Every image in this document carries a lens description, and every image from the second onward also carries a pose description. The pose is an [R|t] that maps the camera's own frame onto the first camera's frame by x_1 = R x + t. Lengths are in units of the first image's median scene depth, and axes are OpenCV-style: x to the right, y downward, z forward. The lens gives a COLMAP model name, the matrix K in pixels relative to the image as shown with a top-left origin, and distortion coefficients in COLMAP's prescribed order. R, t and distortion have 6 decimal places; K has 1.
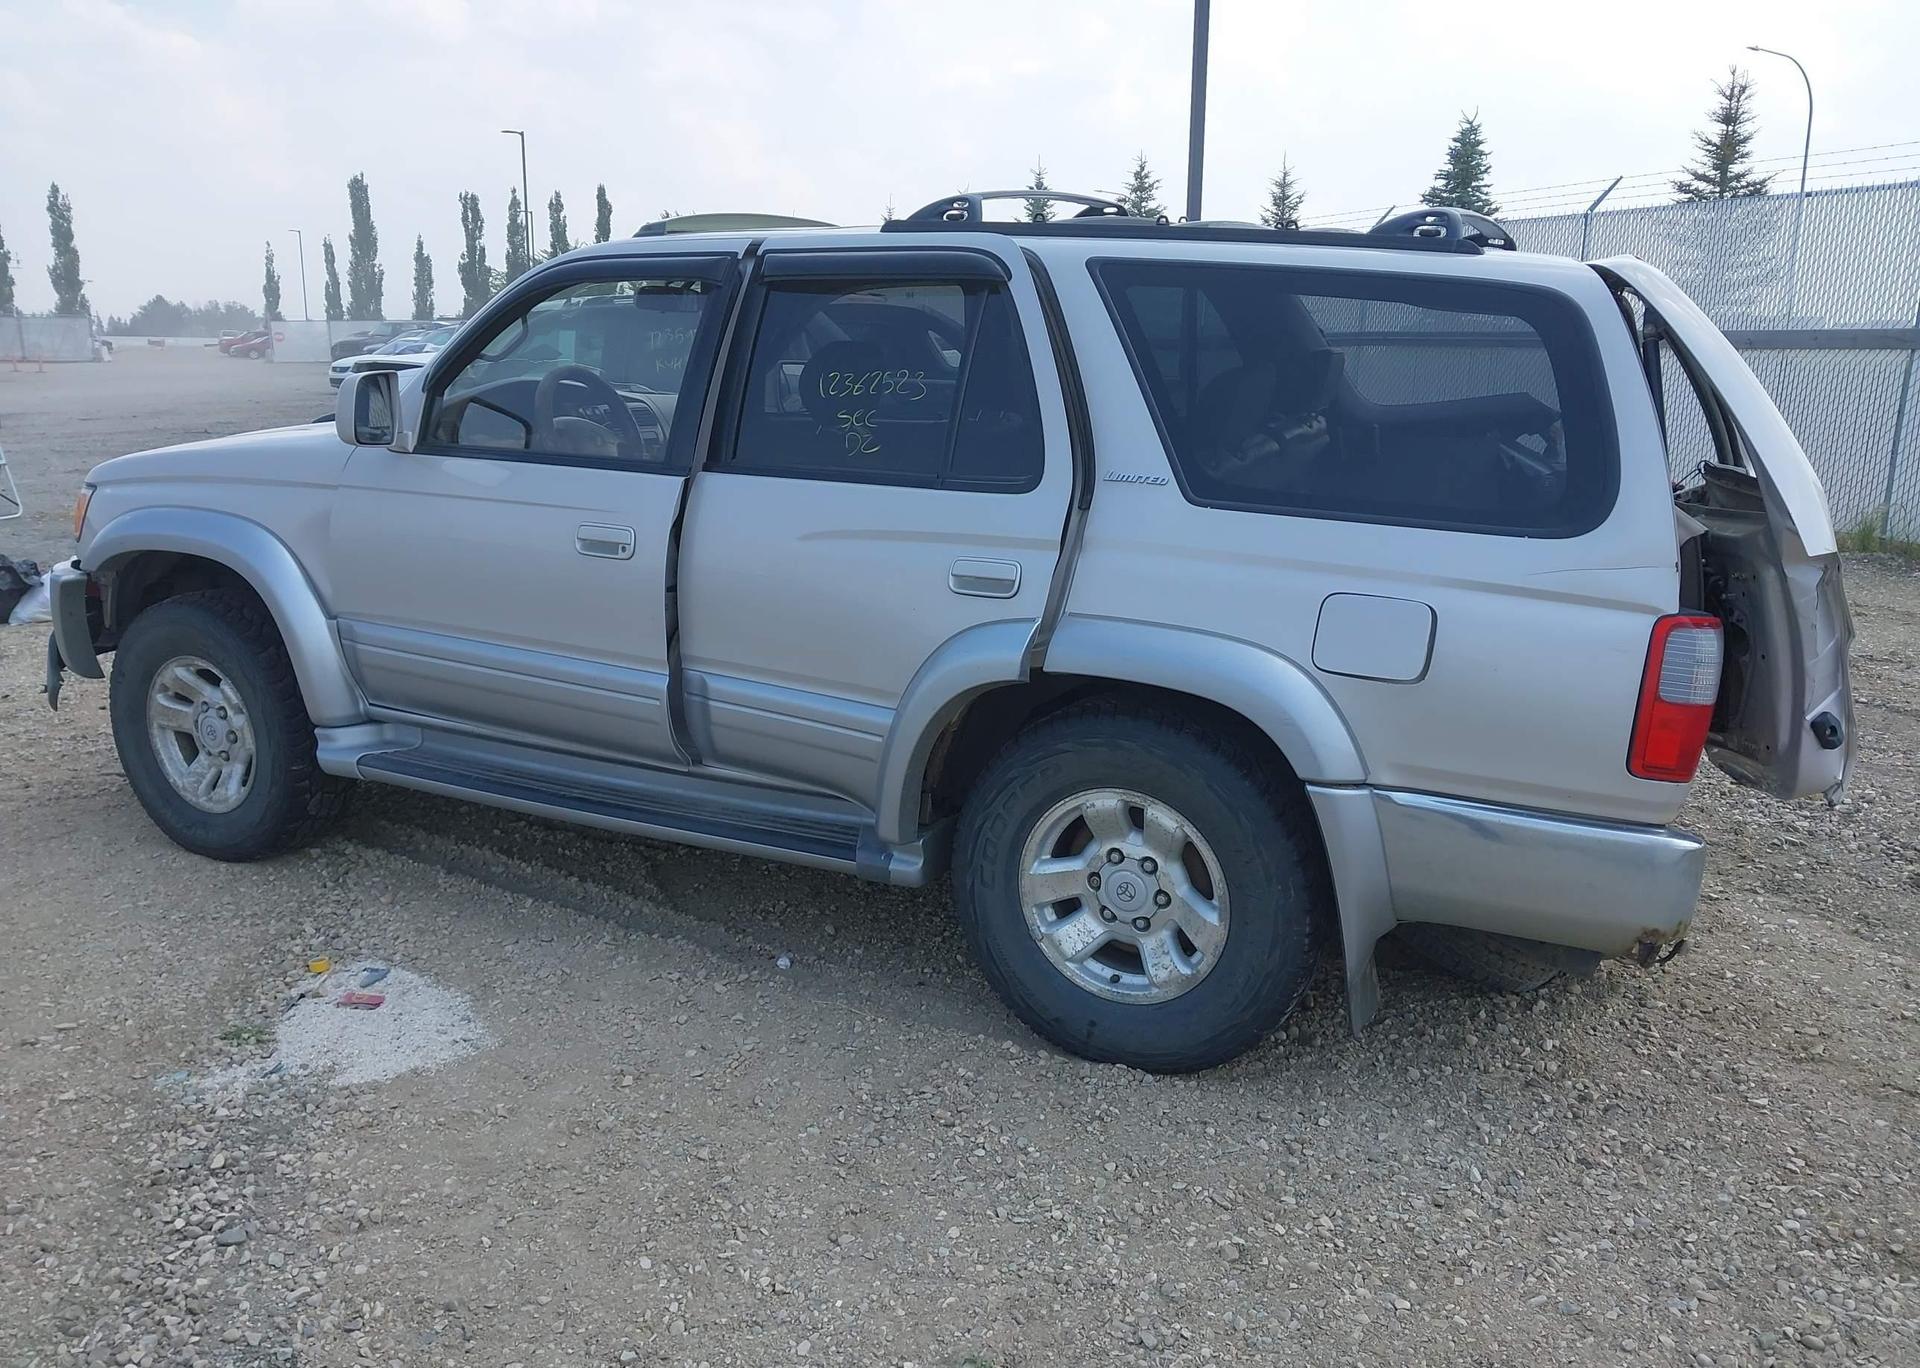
lens RADIAL K [[1545.1, 0, 960.0], [0, 1545.1, 684.0], [0, 0, 1]] dist [0.052991, -0.089964]
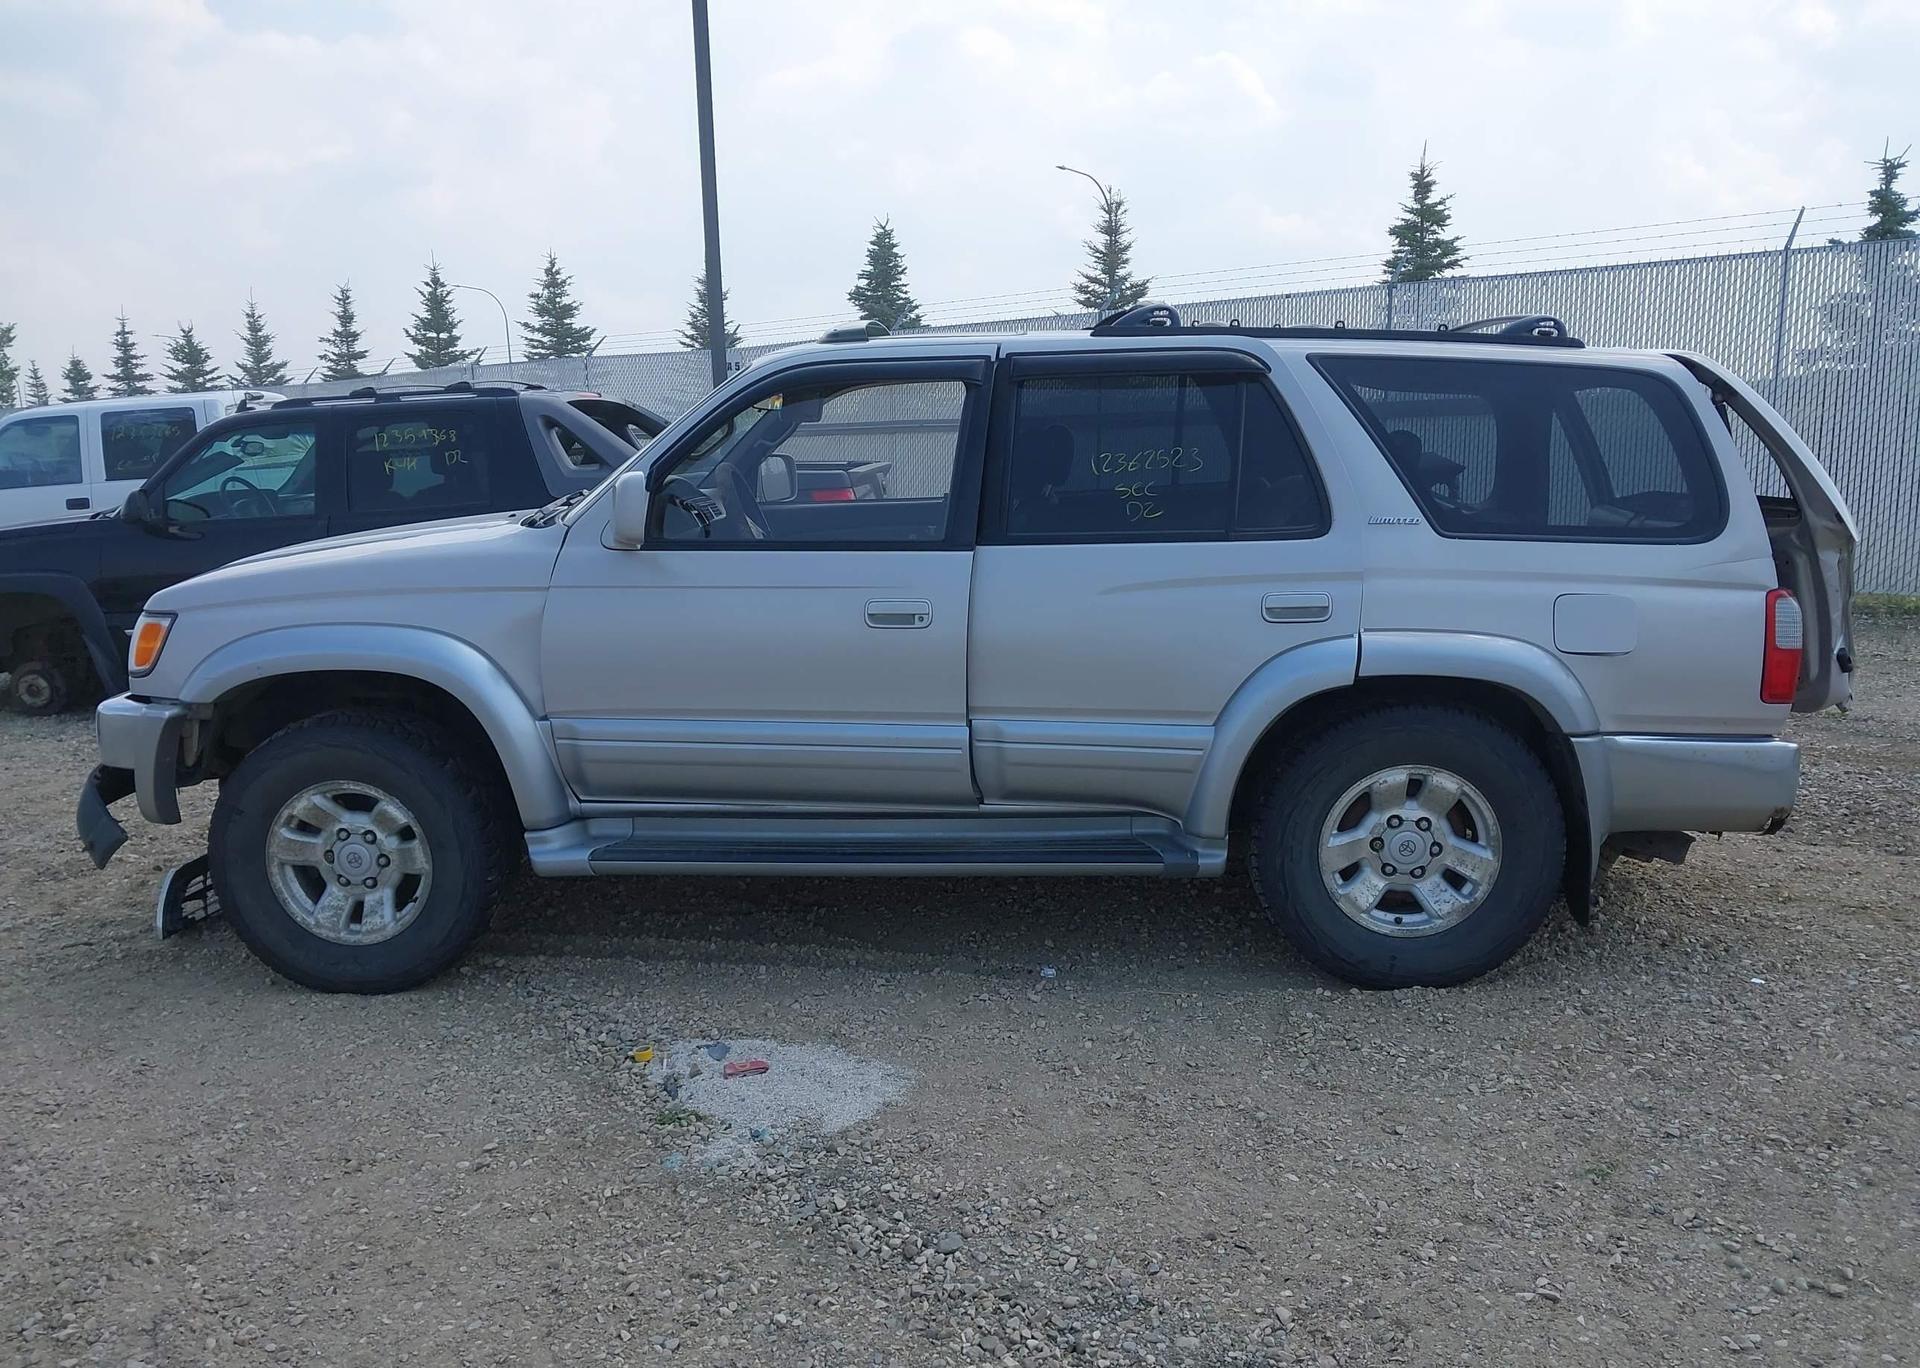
lens RADIAL K [[1553.6, 0, 966.1], [0, 1553.6, 681.3], [0, 0, 1]] dist [0.008527, 0.005928]
pose [[0.912113, -0.096634, 0.398387, -0.691356], [0.119712, 0.992247, -0.033400, -0.001018], [-0.392070, 0.078156, 0.916609, -0.028679]]
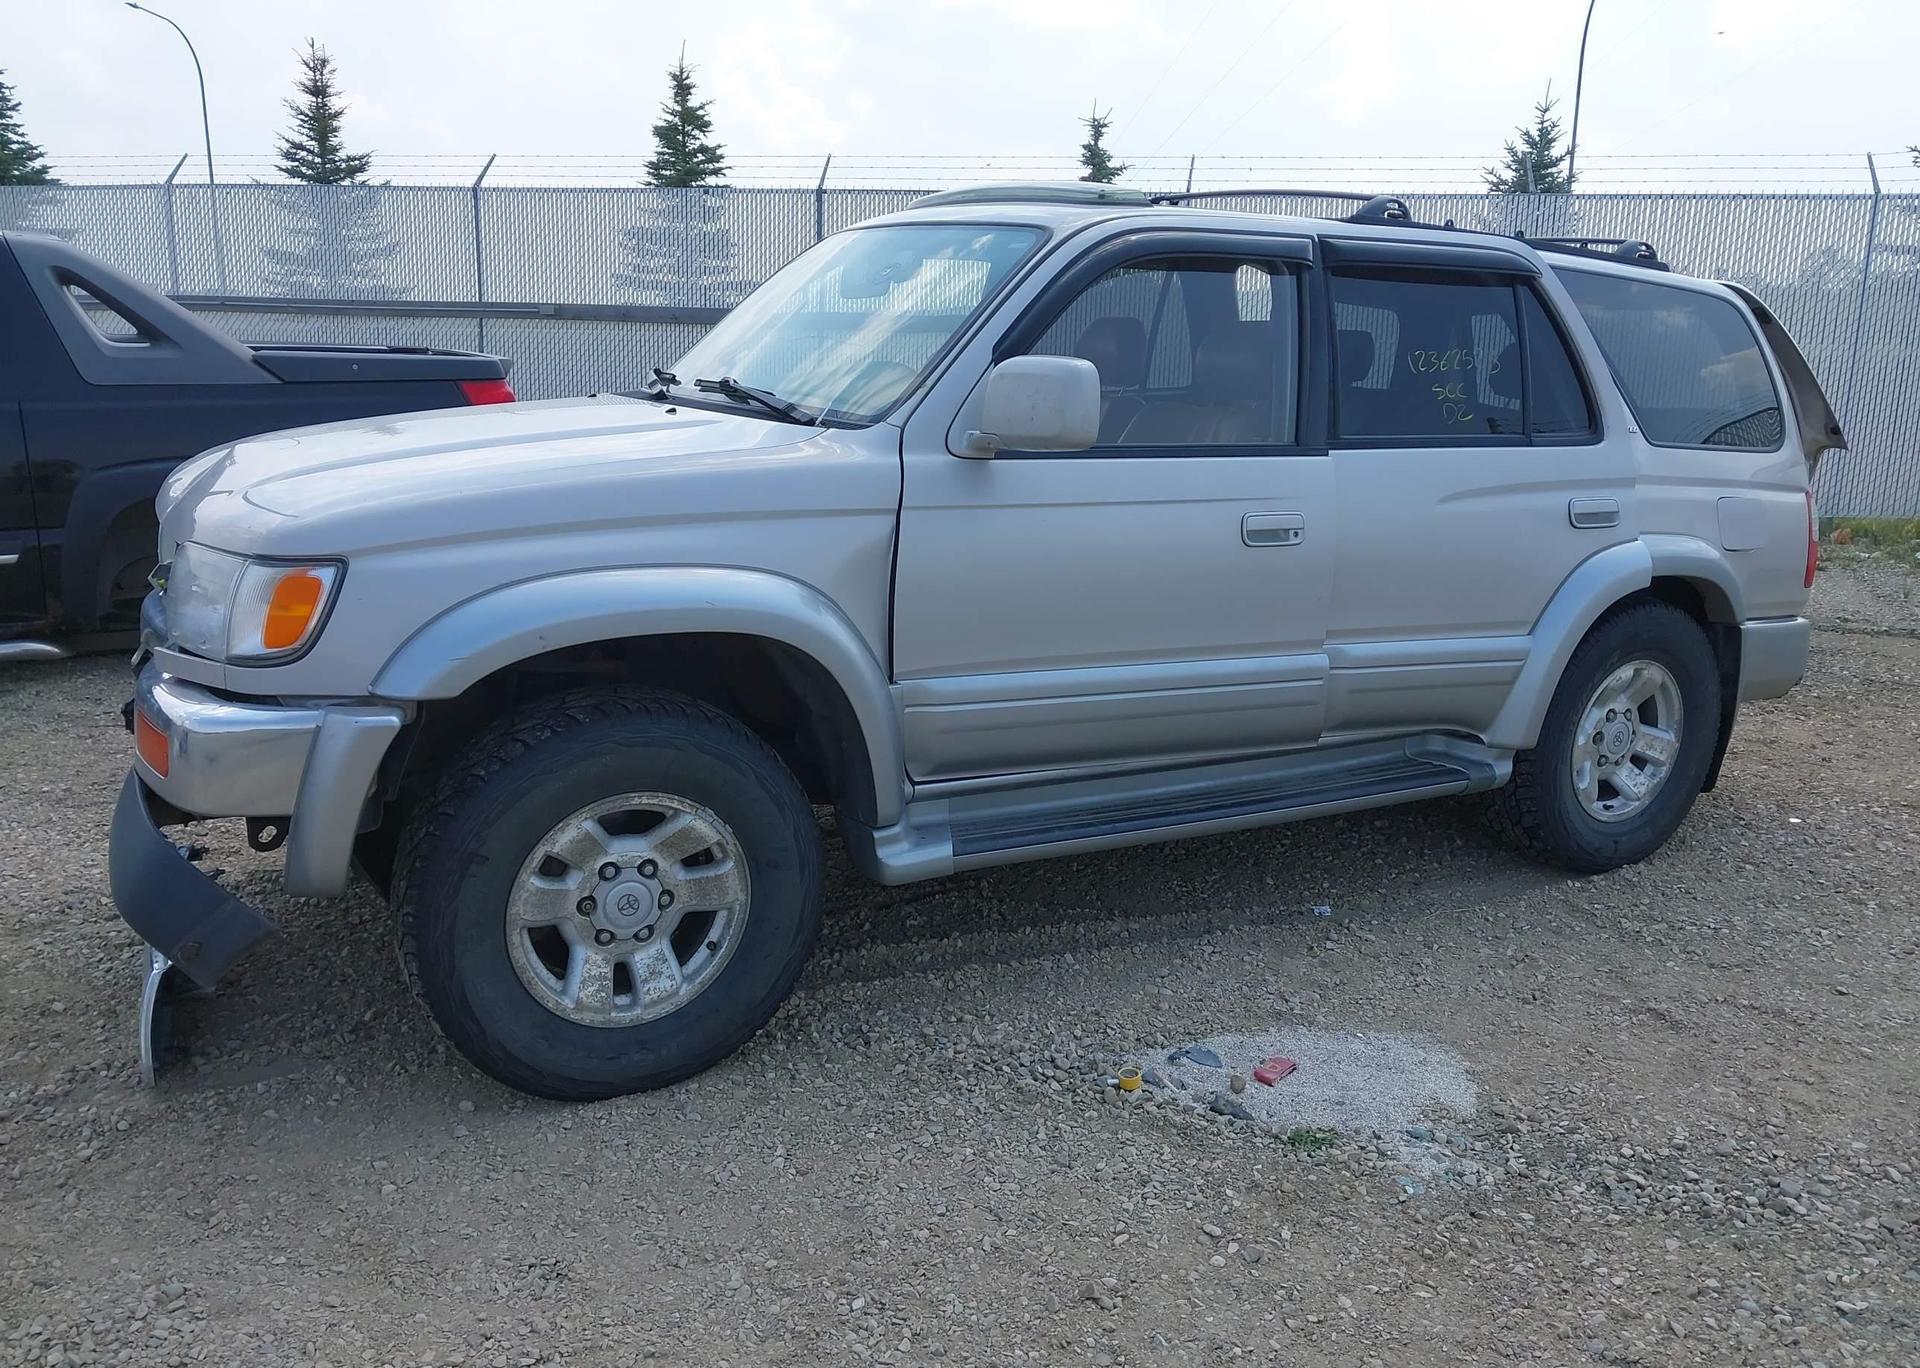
lens RADIAL K [[1553.6, 0, 966.1], [0, 1553.6, 681.3], [0, 0, 1]] dist [0.008527, 0.005928]
pose [[0.537773, -0.180404, 0.823562, -1.261031], [0.164218, 0.980542, 0.107559, -0.147765], [-0.826942, 0.077402, 0.556935, 0.693210]]
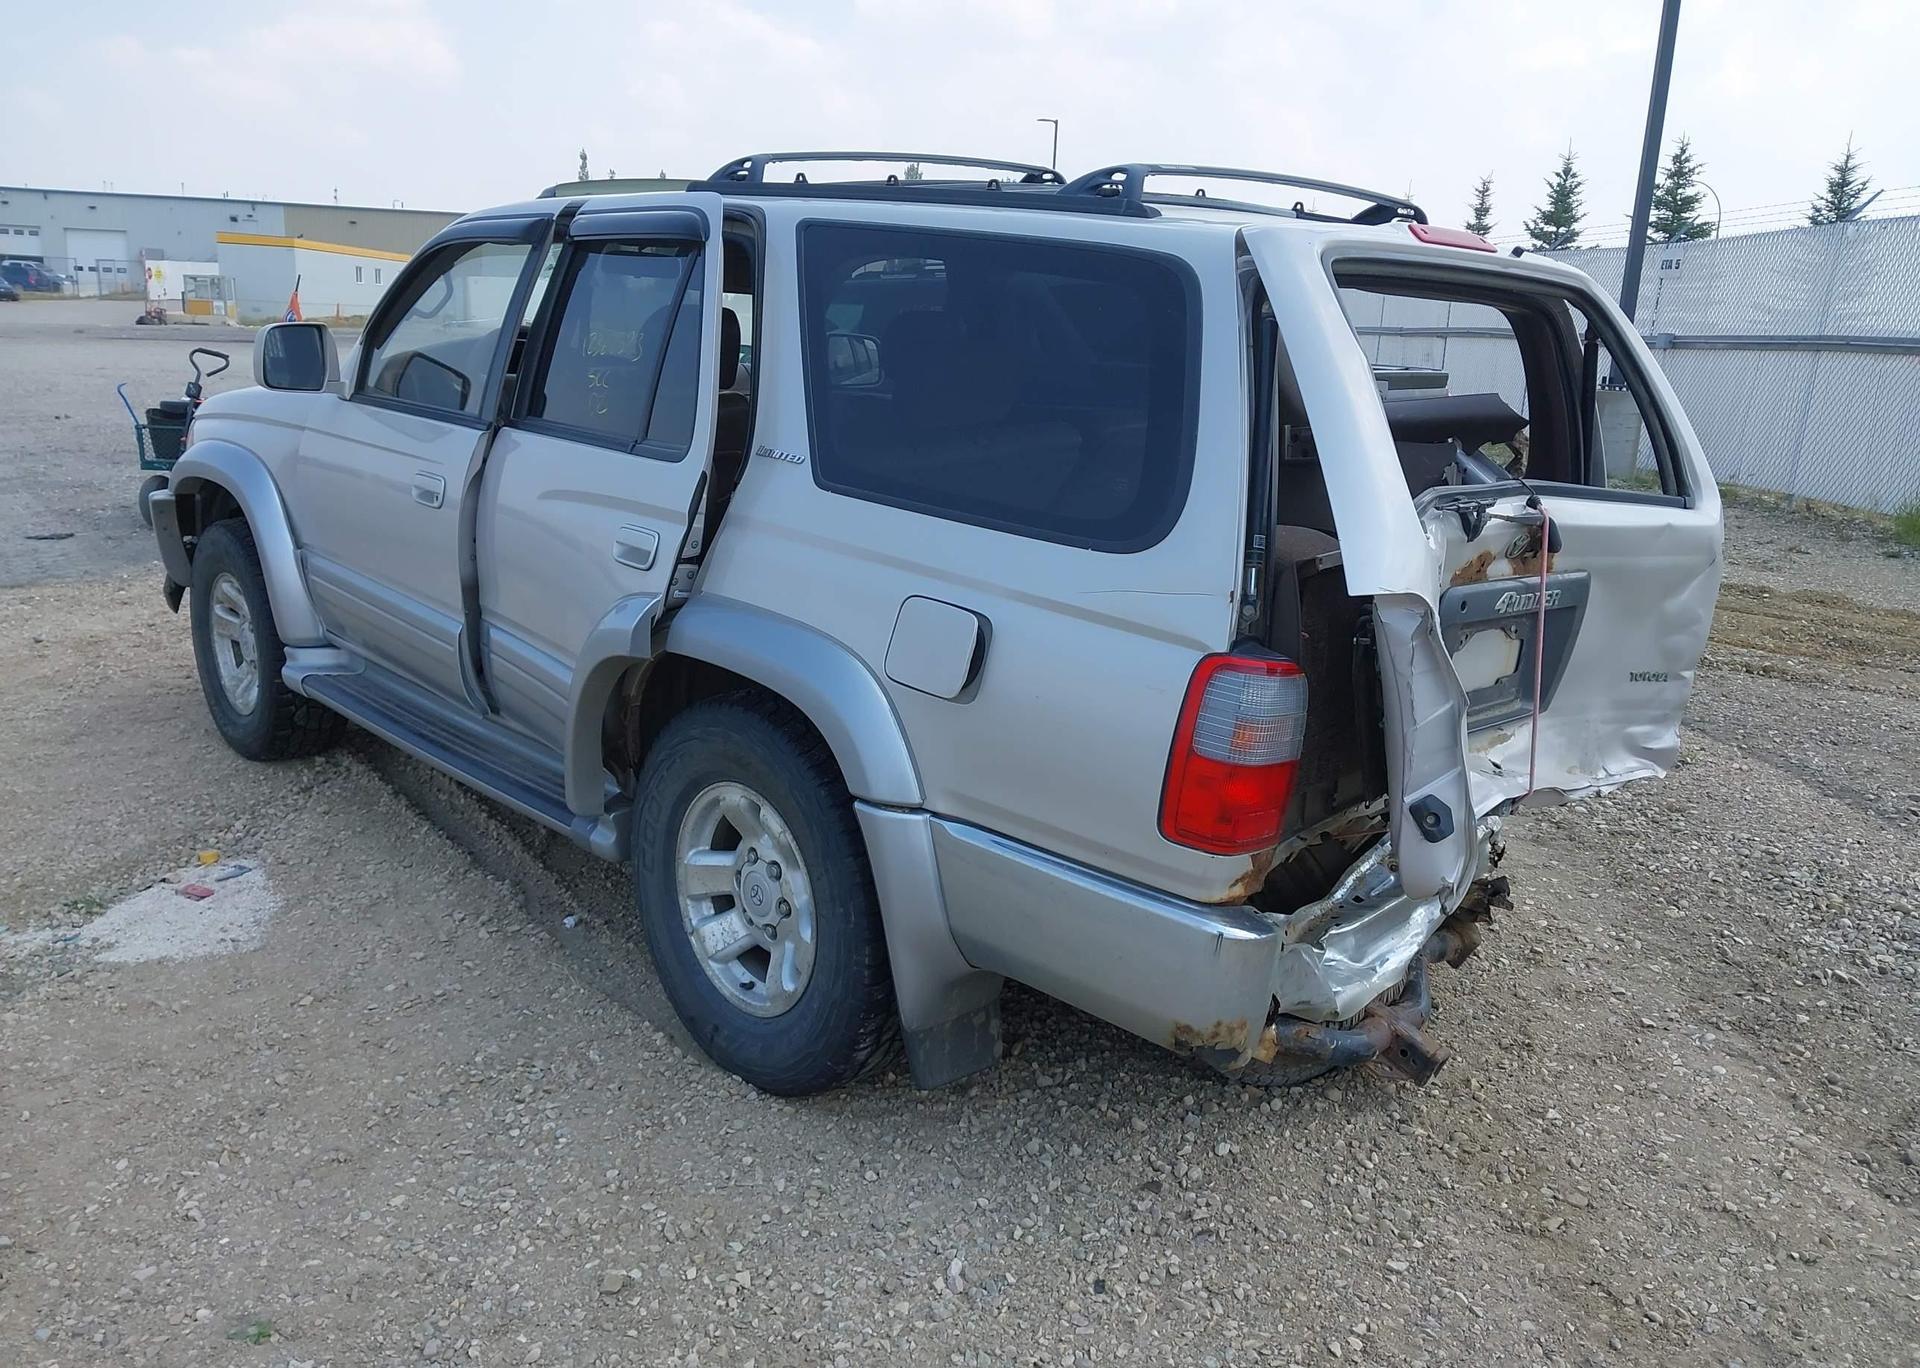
lens RADIAL K [[1553.6, 0, 966.1], [0, 1553.6, 681.3], [0, 0, 1]] dist [0.008527, 0.005928]
pose [[0.941697, 0.106390, -0.319198, 0.499978], [-0.104785, 0.994246, 0.022252, -0.028032], [0.319729, 0.012493, 0.947427, 0.141827]]
